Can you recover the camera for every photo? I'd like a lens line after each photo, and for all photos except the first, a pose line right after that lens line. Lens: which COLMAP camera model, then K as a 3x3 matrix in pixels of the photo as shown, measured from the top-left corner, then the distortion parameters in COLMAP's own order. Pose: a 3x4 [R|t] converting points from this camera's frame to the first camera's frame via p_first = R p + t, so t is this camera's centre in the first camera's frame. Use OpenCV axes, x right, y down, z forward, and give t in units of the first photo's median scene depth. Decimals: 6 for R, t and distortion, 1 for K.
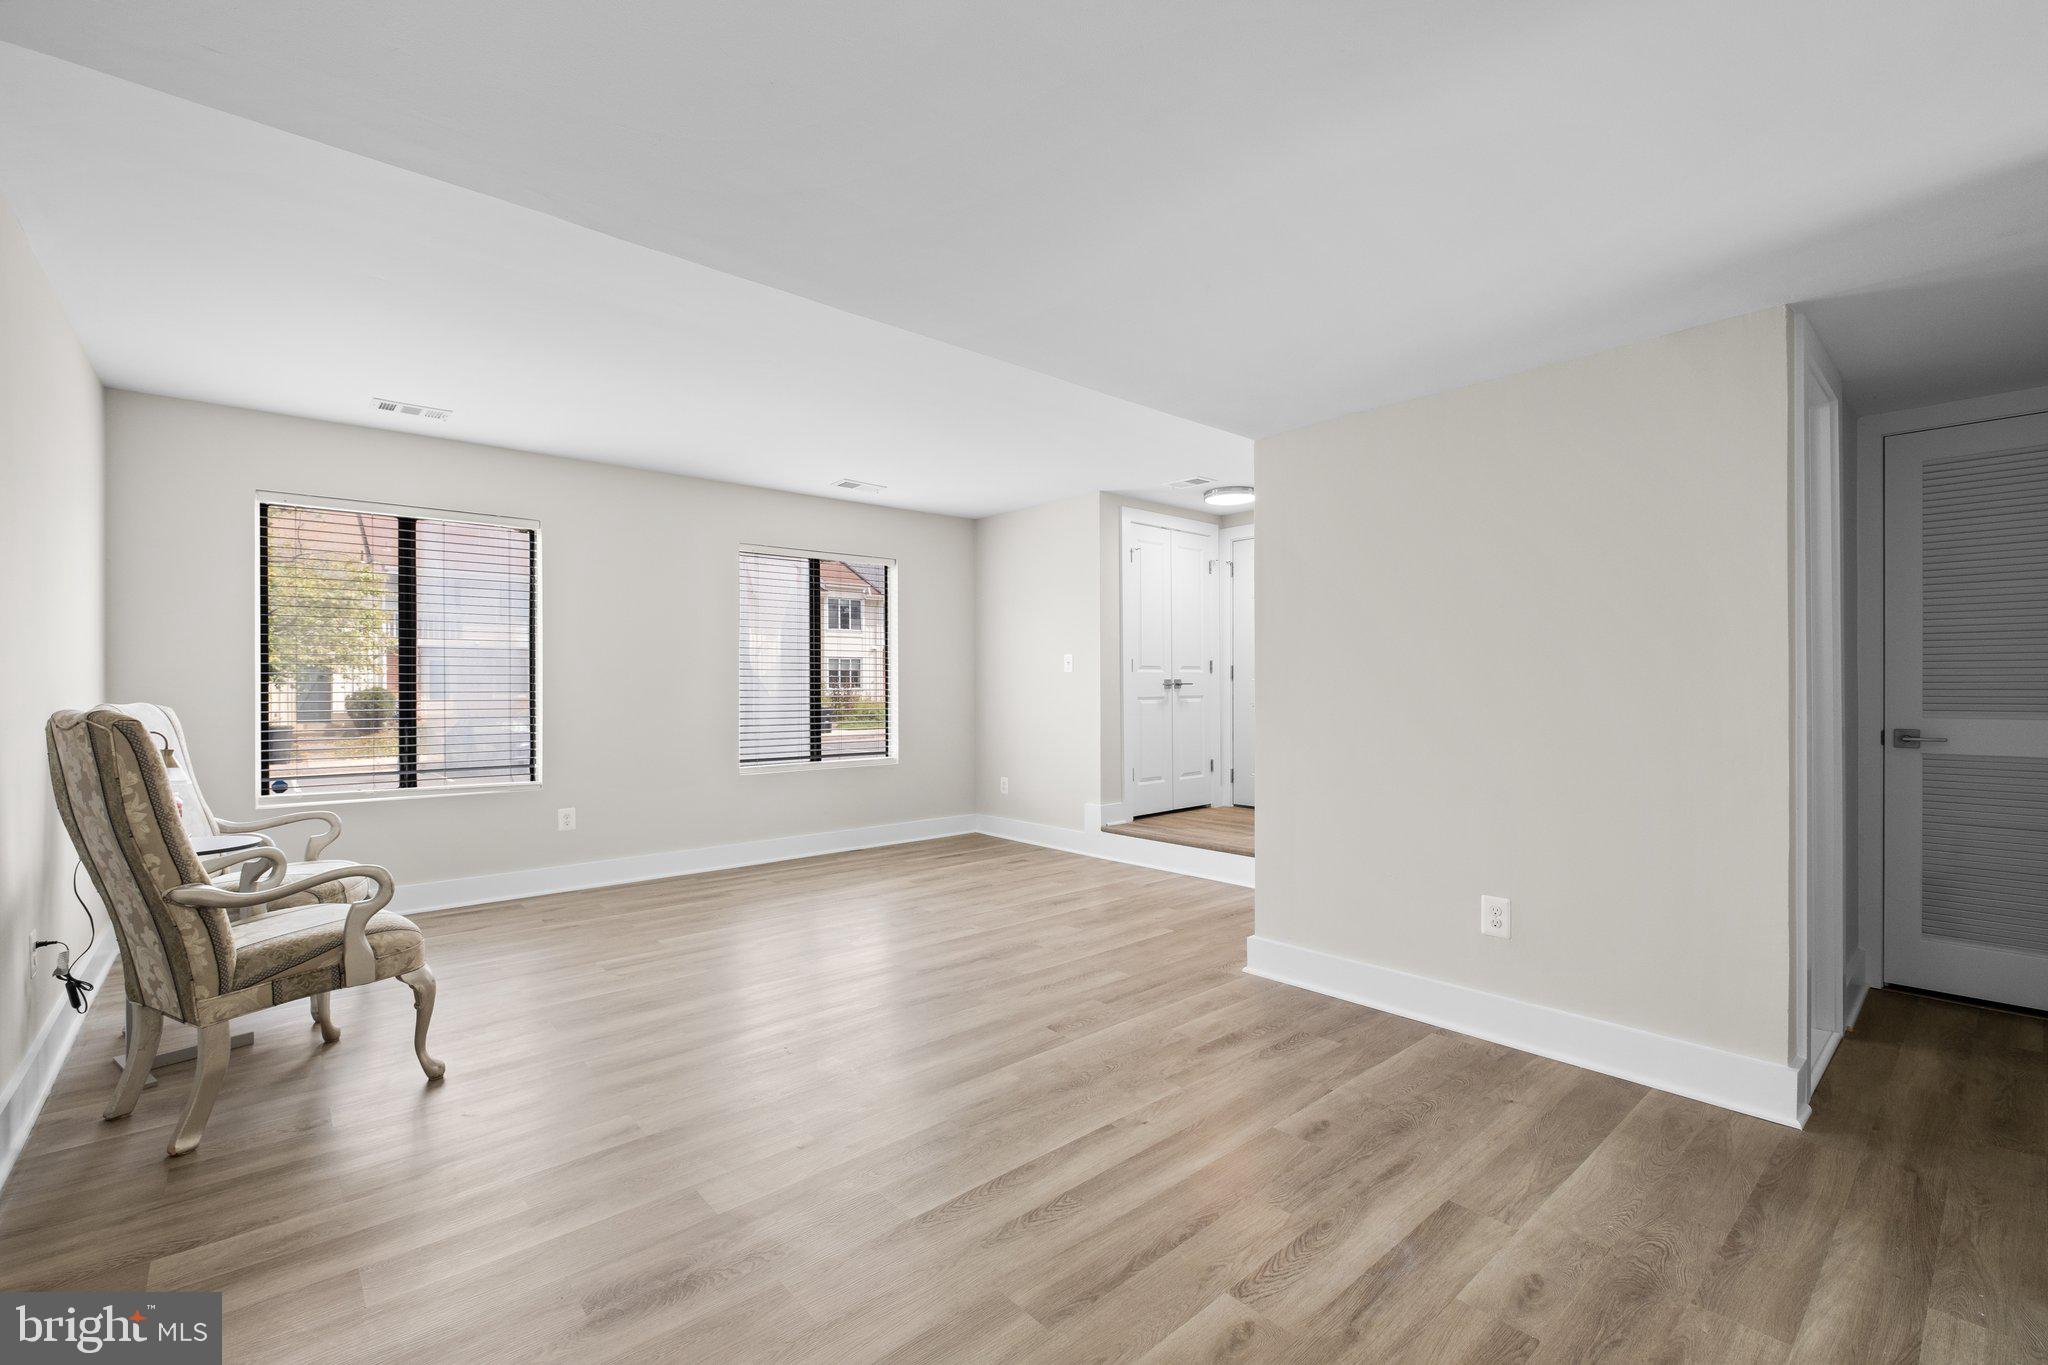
lens RADIAL K [[886.9, 0, 1036.0], [0, 886.9, 685.0], [0, 0, 1]] dist [0.005531, -0.006299]
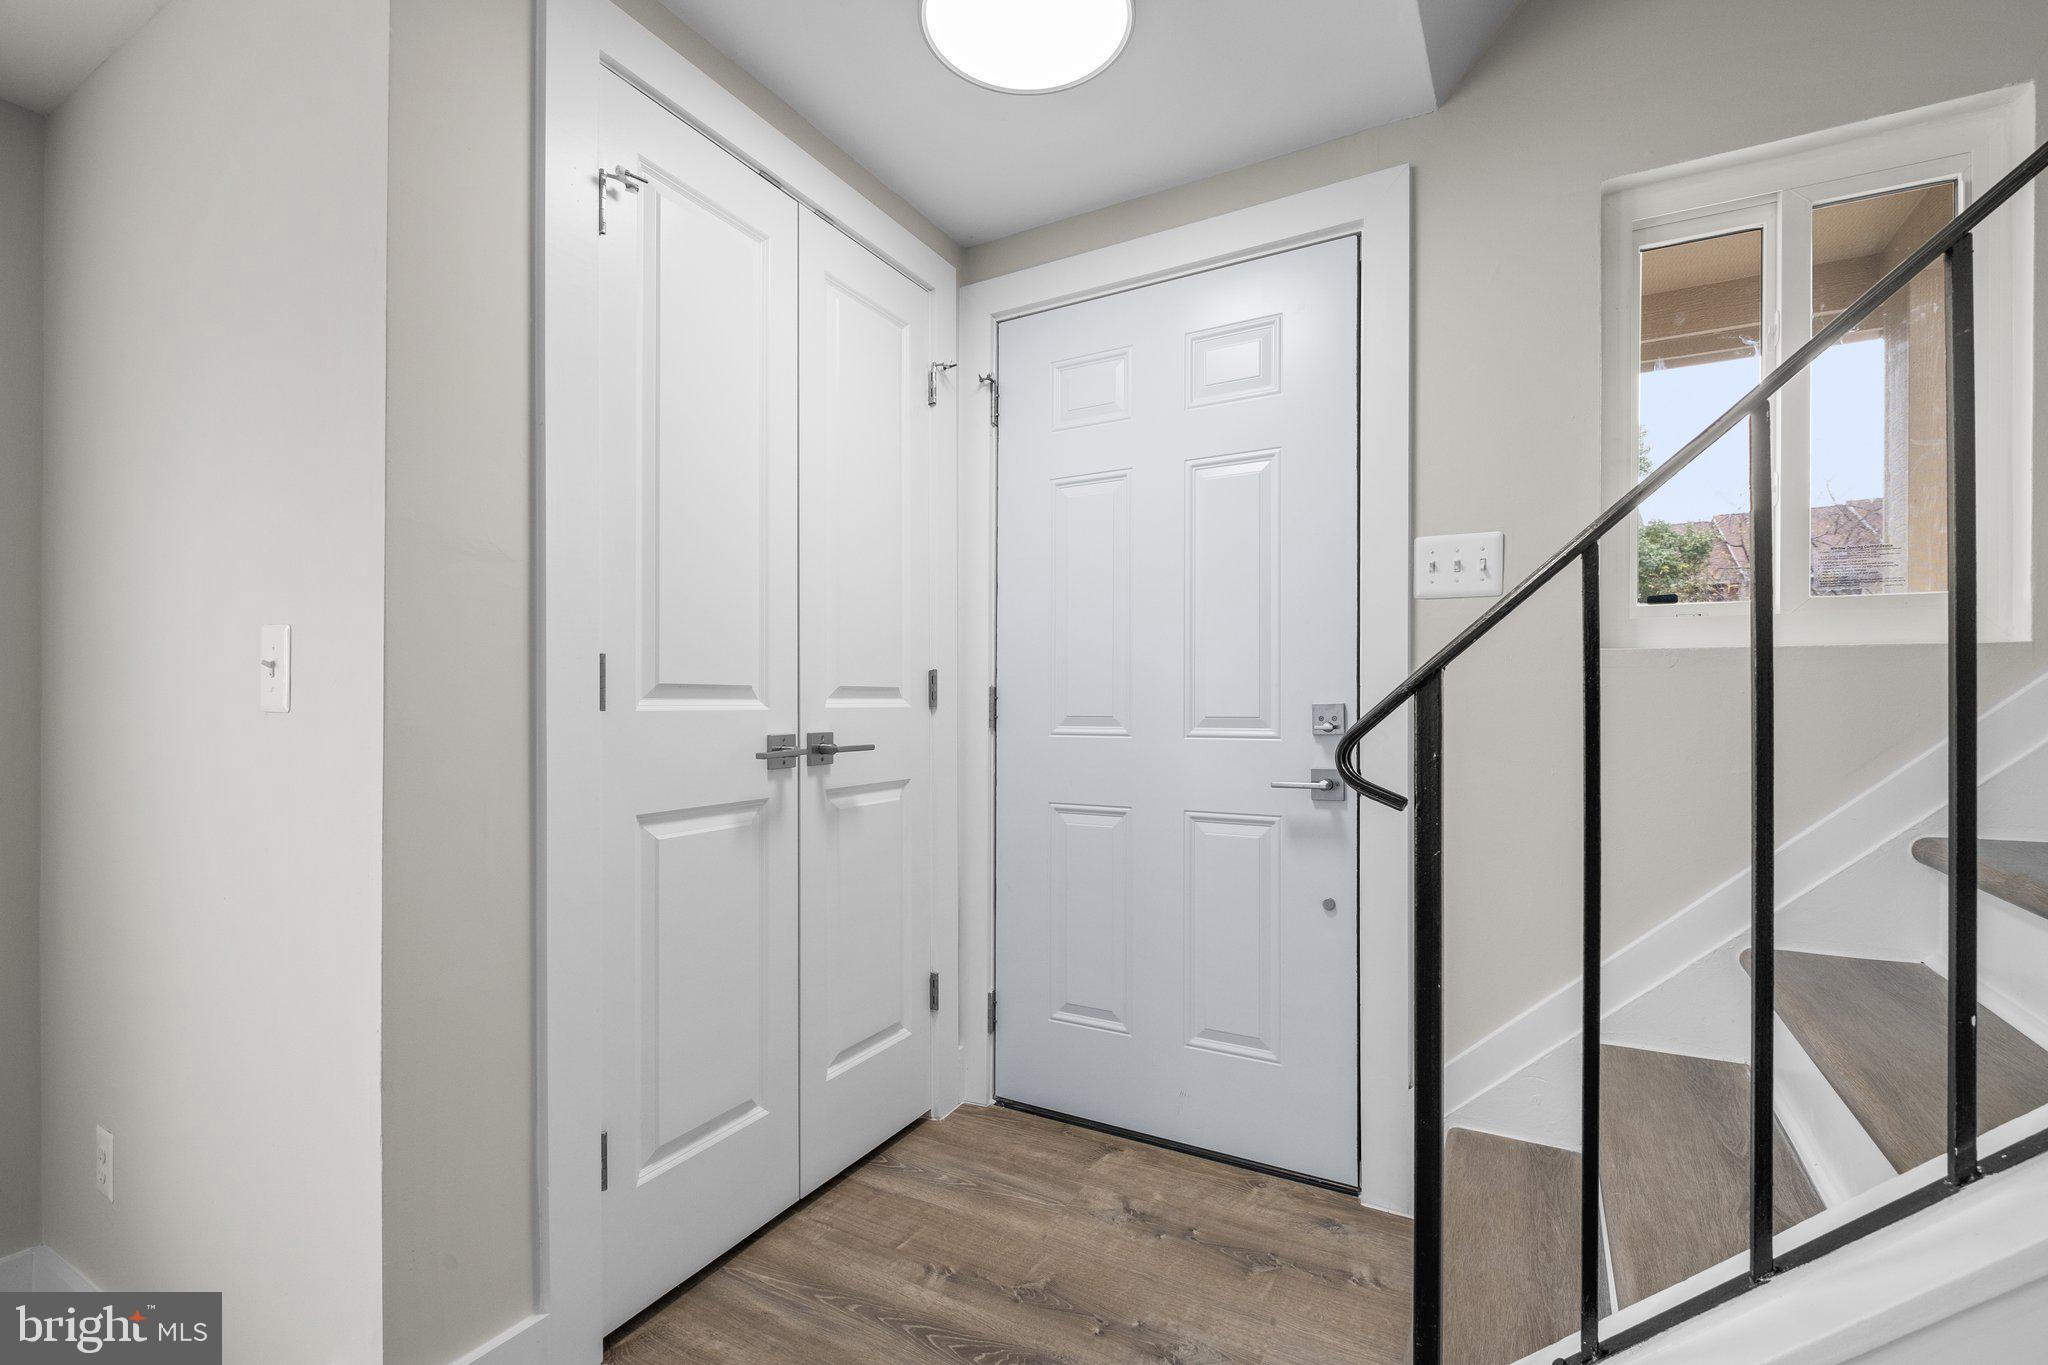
lens RADIAL K [[886.9, 0, 1043.9], [0, 886.9, 700.1], [0, 0, 1]] dist [0.005531, -0.006299]
pose [[0.940968, 0.006208, 0.338438, 0.199450], [-0.004533, 0.999973, -0.005740, -0.024175], [-0.338464, 0.003867, 0.940971, 1.080463]]
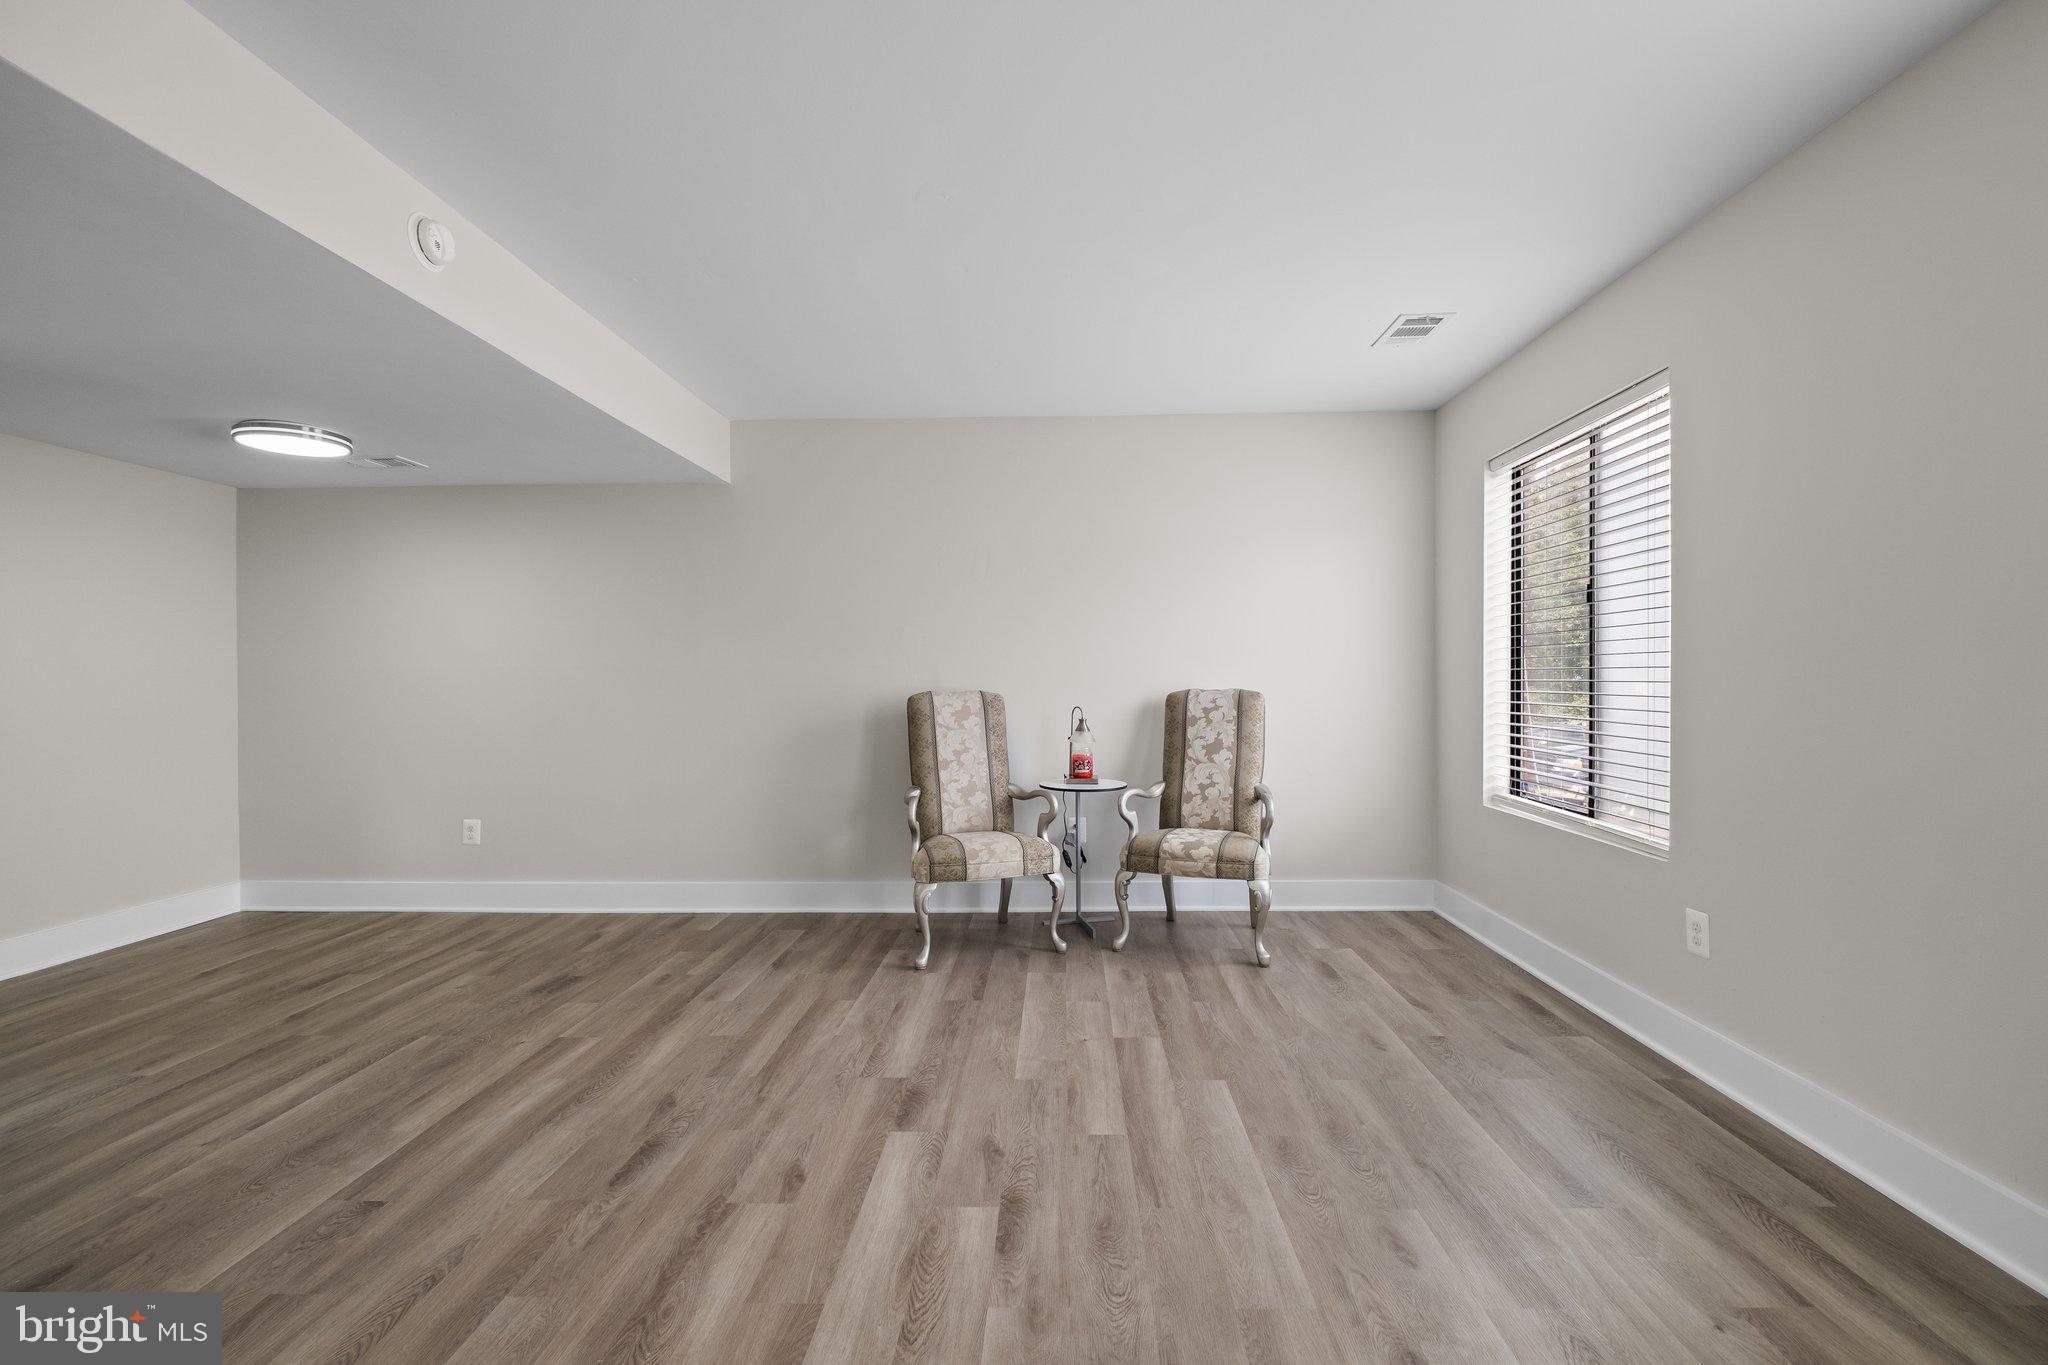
lens RADIAL K [[886.9, 0, 1044.3], [0, 886.9, 685.3], [0, 0, 1]] dist [0.005531, -0.006299]
pose [[-0.677315, 0.012370, -0.735589, 0.112824], [0.010847, 0.999918, 0.006827, 0.002479], [0.735613, -0.003355, -0.677394, 1.273811]]
